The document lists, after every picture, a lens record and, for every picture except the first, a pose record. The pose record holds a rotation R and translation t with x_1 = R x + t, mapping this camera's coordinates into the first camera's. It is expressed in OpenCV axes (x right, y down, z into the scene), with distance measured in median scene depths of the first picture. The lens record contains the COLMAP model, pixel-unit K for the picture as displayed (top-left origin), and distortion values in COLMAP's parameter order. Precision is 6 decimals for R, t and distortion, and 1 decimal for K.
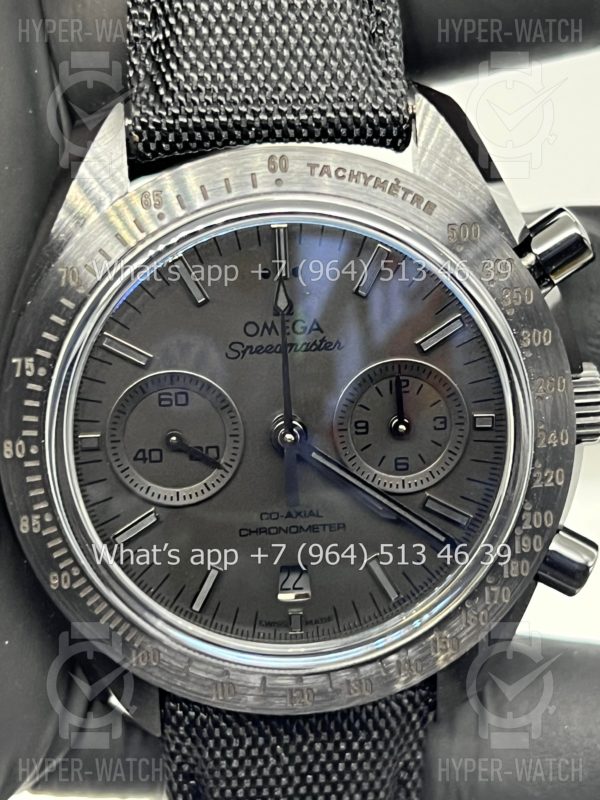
lens RADIAL K [[1883.3, 0, 284.7], [0, 1883.3, 395.2], [0, 0, 1]] dist [0.250257, 0.000000]
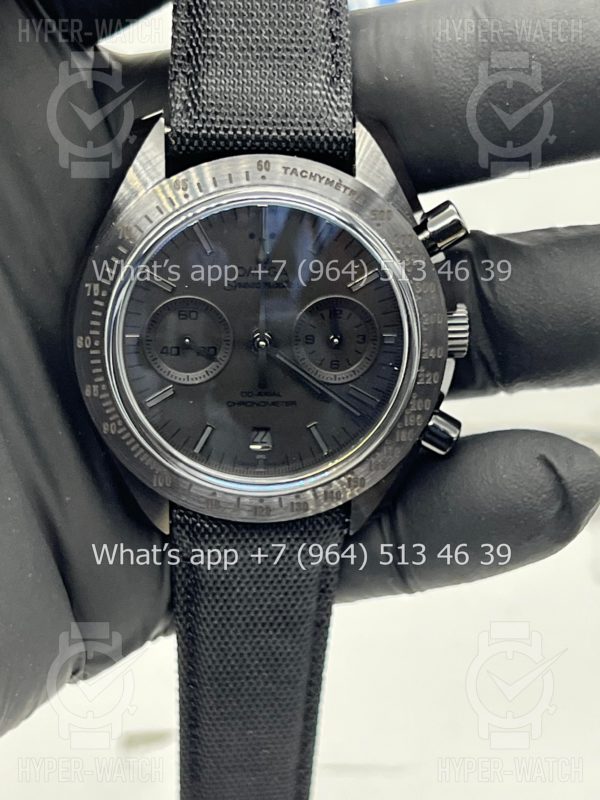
lens RADIAL K [[1808.2, 0, 295.3], [0, 1808.2, 395.4], [0, 0, 1]] dist [0.356071, 0.000000]
pose [[0.998618, 0.050614, 0.014185, 0.010323], [-0.051254, 0.997477, 0.049121, -0.009289], [-0.011663, -0.049780, 0.998692, -0.476180]]
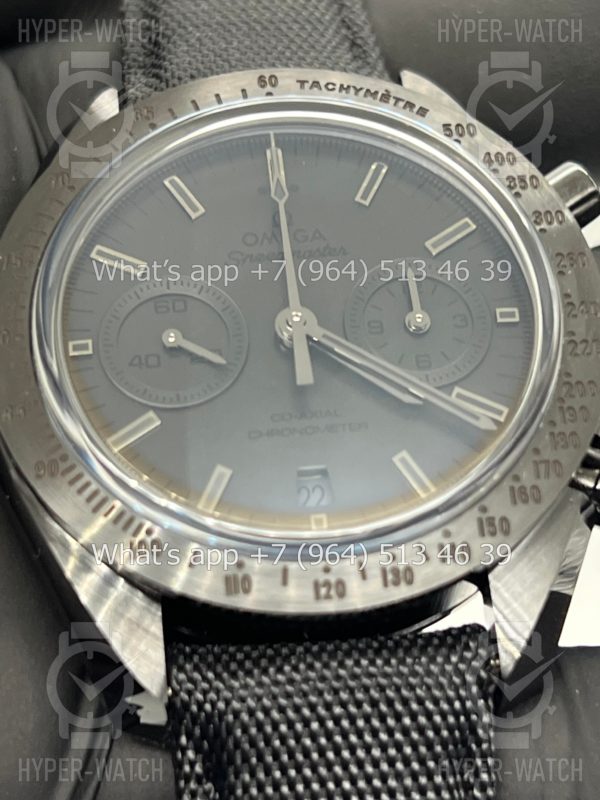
lens RADIAL K [[1883.3, 0, 291.8], [0, 1883.3, 394.1], [0, 0, 1]] dist [0.250257, 0.000000]
pose [[0.997642, -0.068499, 0.004266, -0.006325], [0.056899, 0.790728, -0.609518, 0.606704], [0.038378, 0.608323, 0.792761, 0.288636]]
